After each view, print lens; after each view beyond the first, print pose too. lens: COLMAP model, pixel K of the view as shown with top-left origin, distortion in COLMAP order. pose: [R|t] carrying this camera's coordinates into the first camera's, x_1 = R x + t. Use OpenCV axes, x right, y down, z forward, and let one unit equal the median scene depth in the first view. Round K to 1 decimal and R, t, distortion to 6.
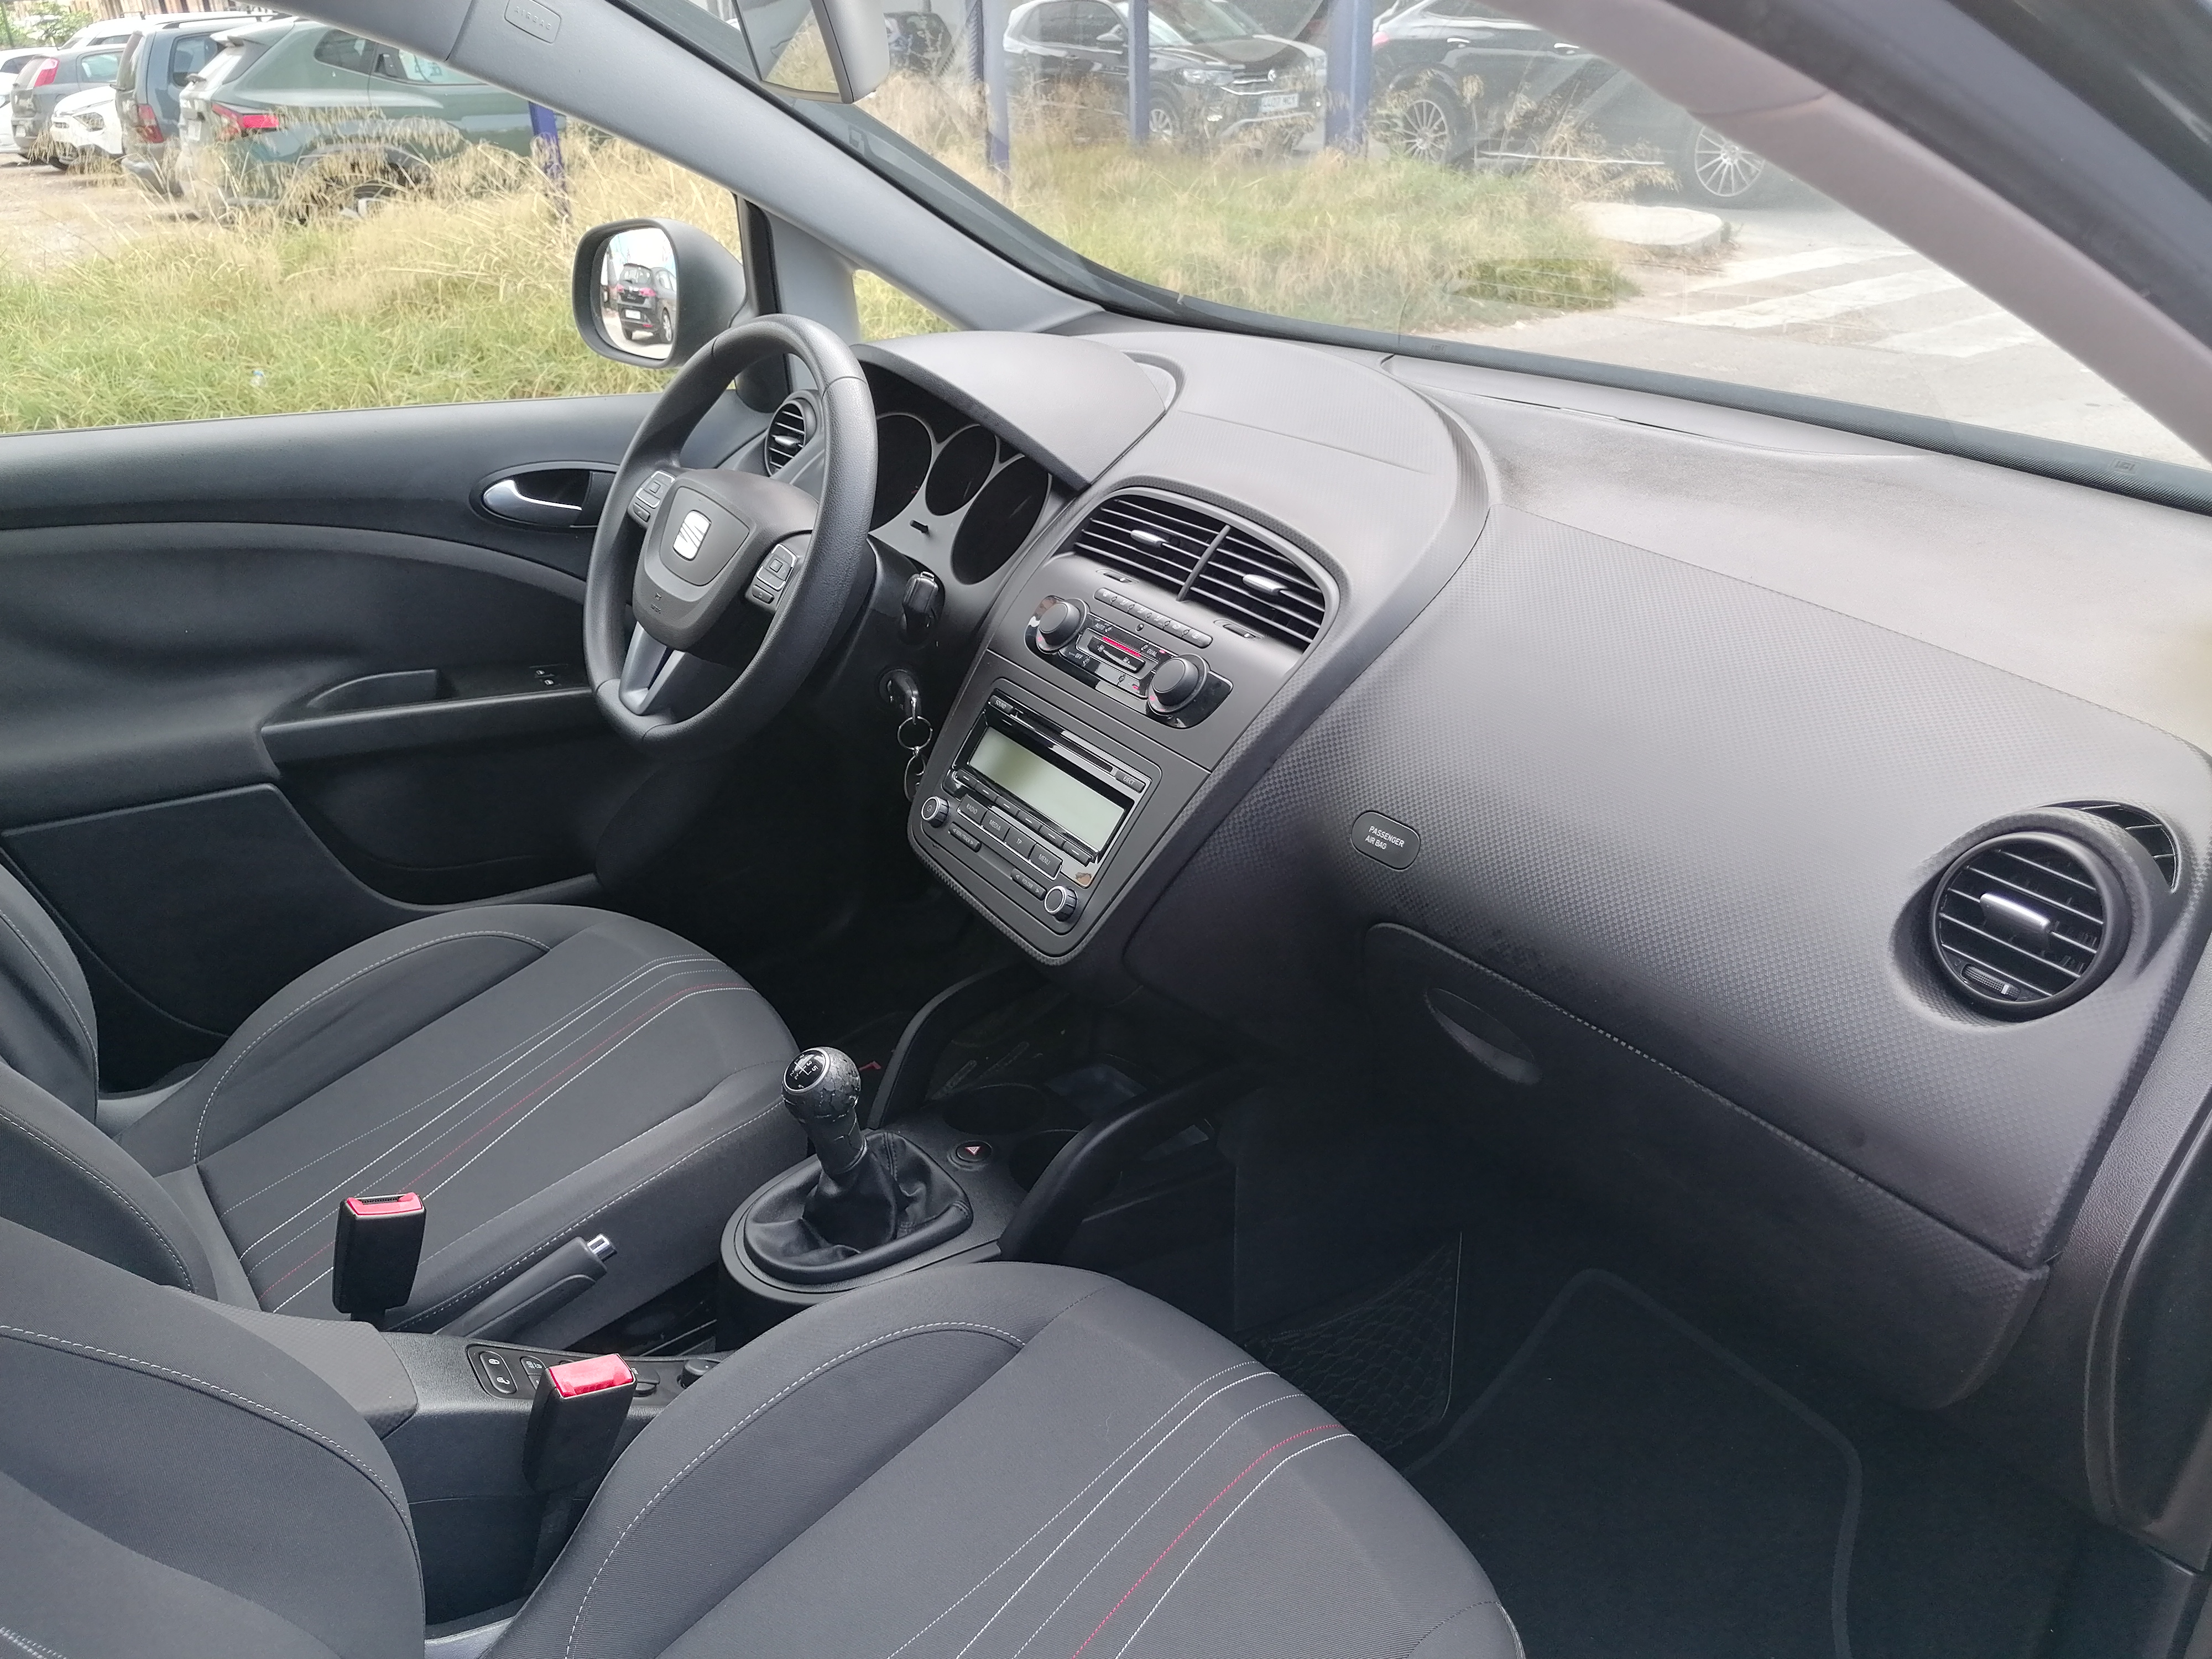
lens RADIAL K [[1669.6, 0, 1125.8], [0, 1669.6, 824.3], [0, 0, 1]] dist [0.067266, -0.084050]
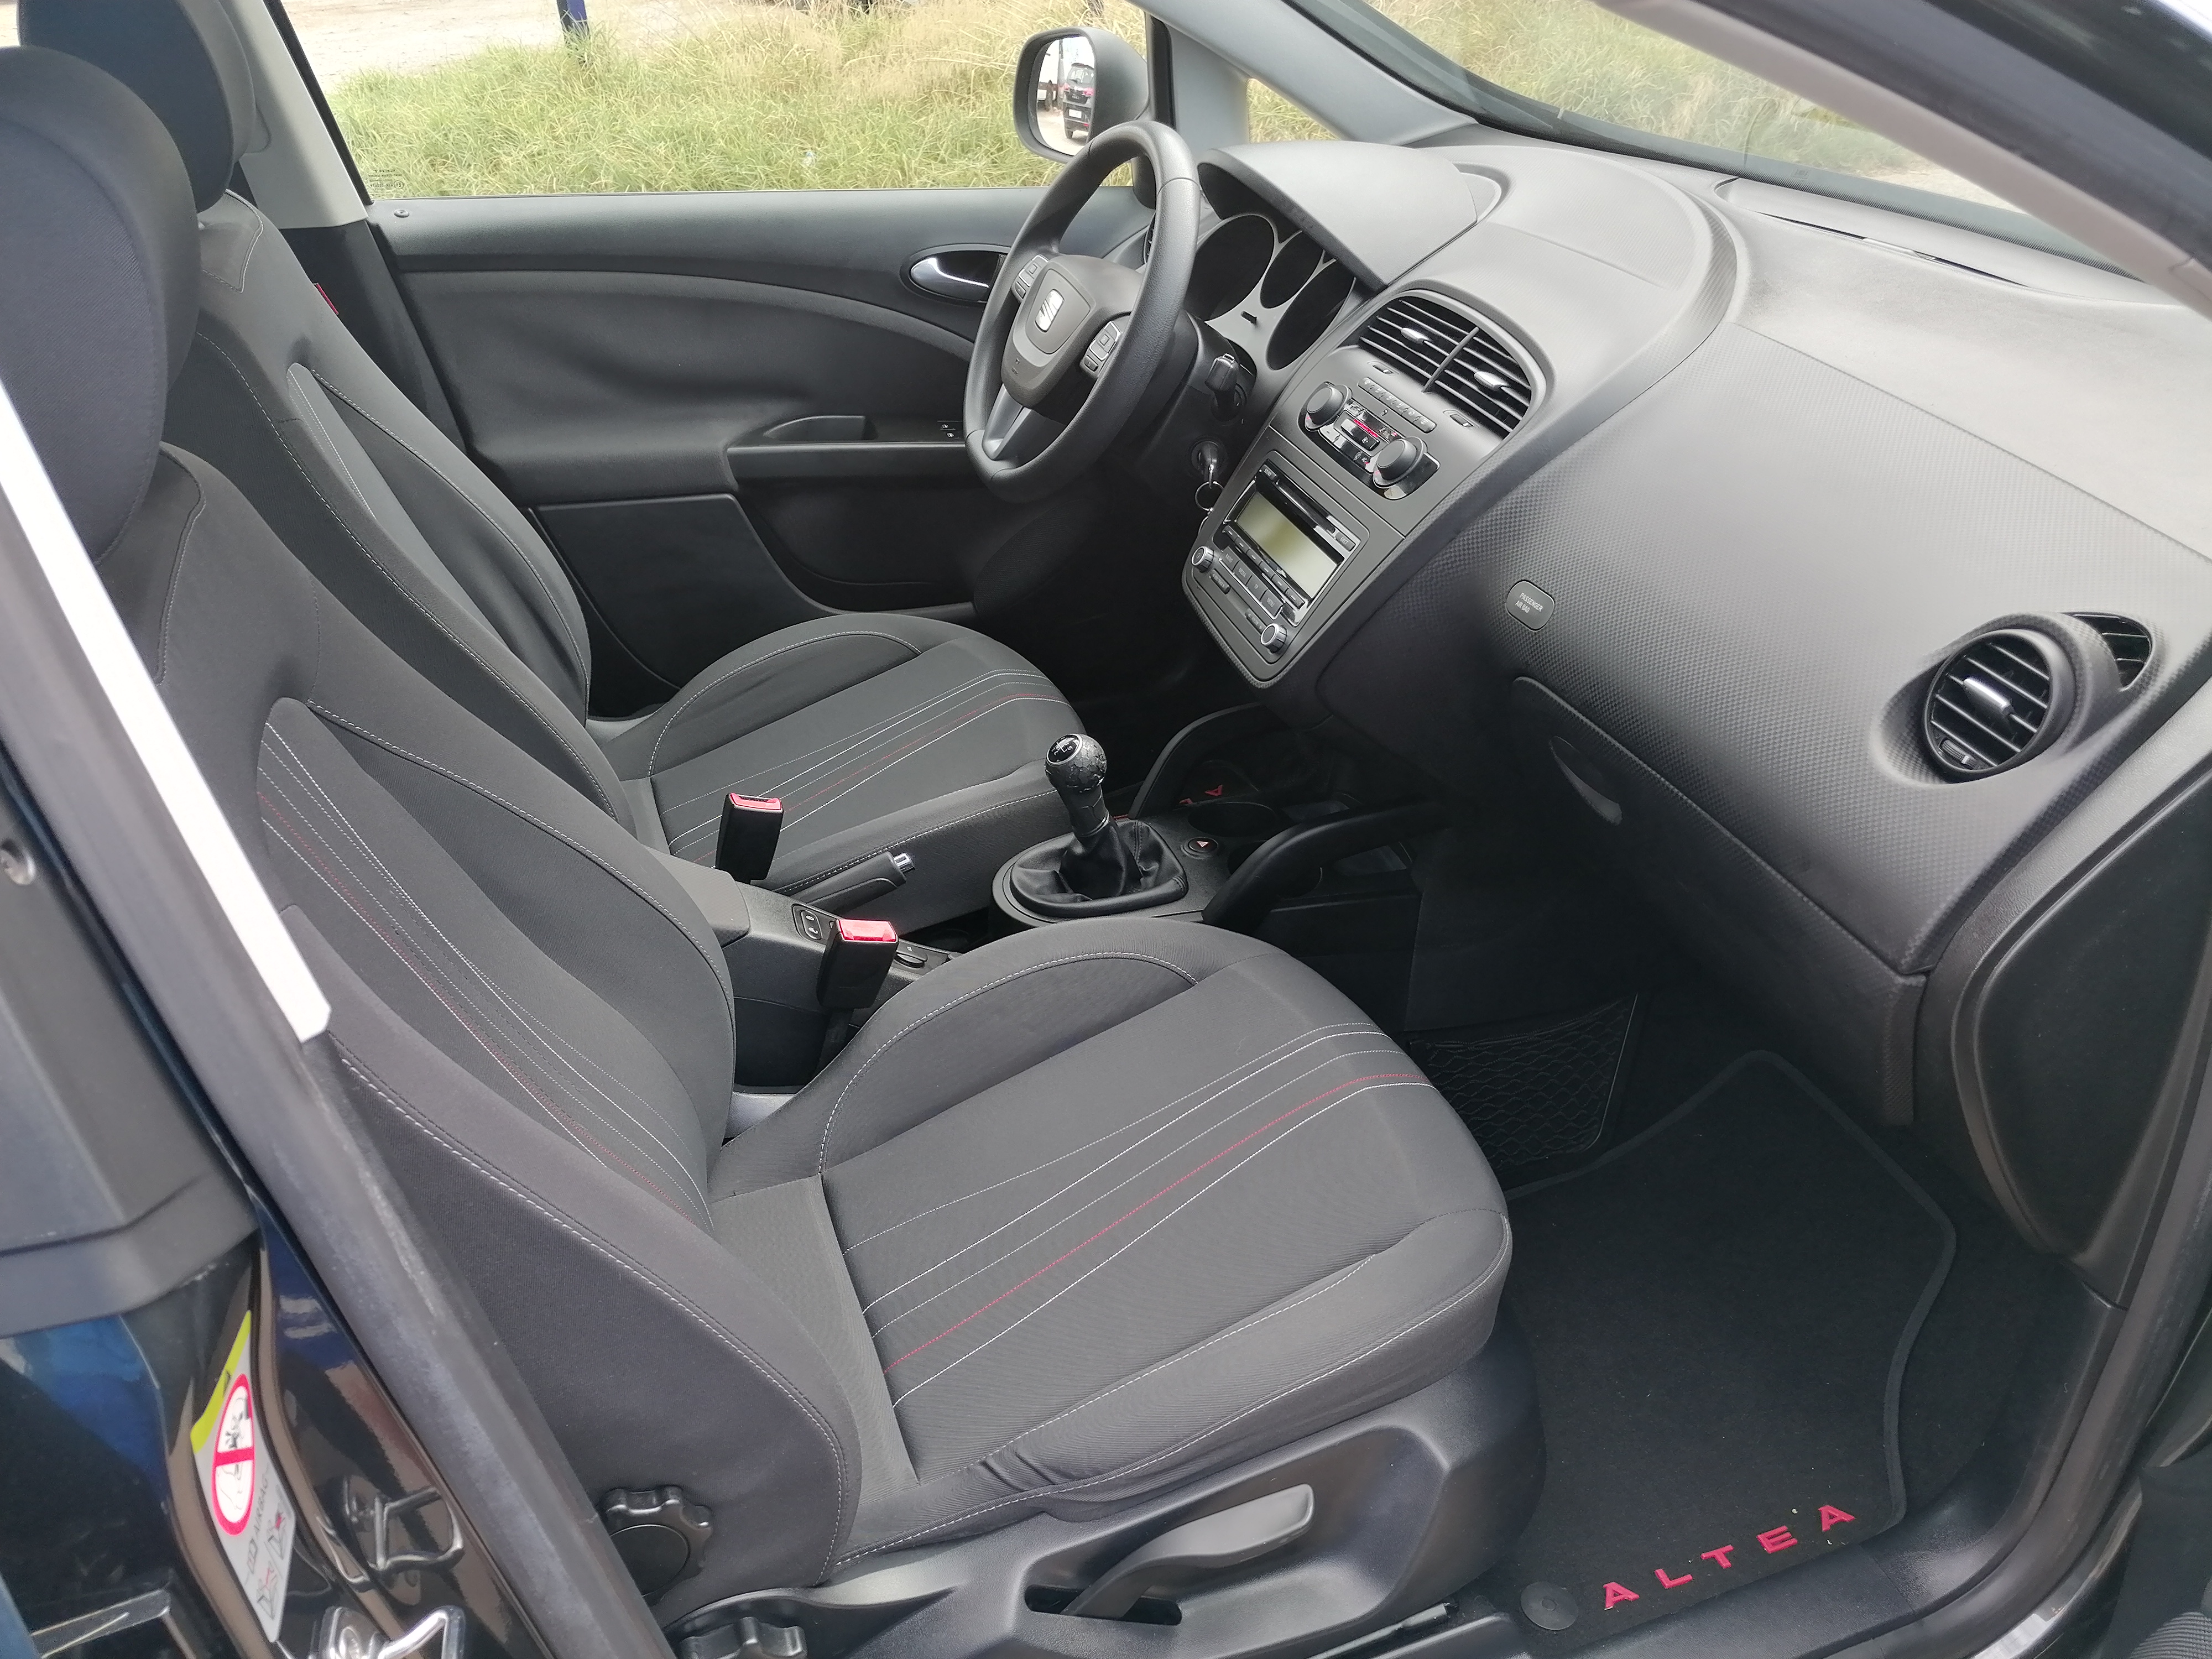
lens RADIAL K [[1669.6, 0, 1121.0], [0, 1669.6, 825.0], [0, 0, 1]] dist [0.067266, -0.084050]
pose [[0.954504, 0.145032, -0.260552, 0.167000], [-0.117007, 0.985842, 0.120108, 0.042920], [0.274283, -0.084157, 0.957960, -0.176531]]
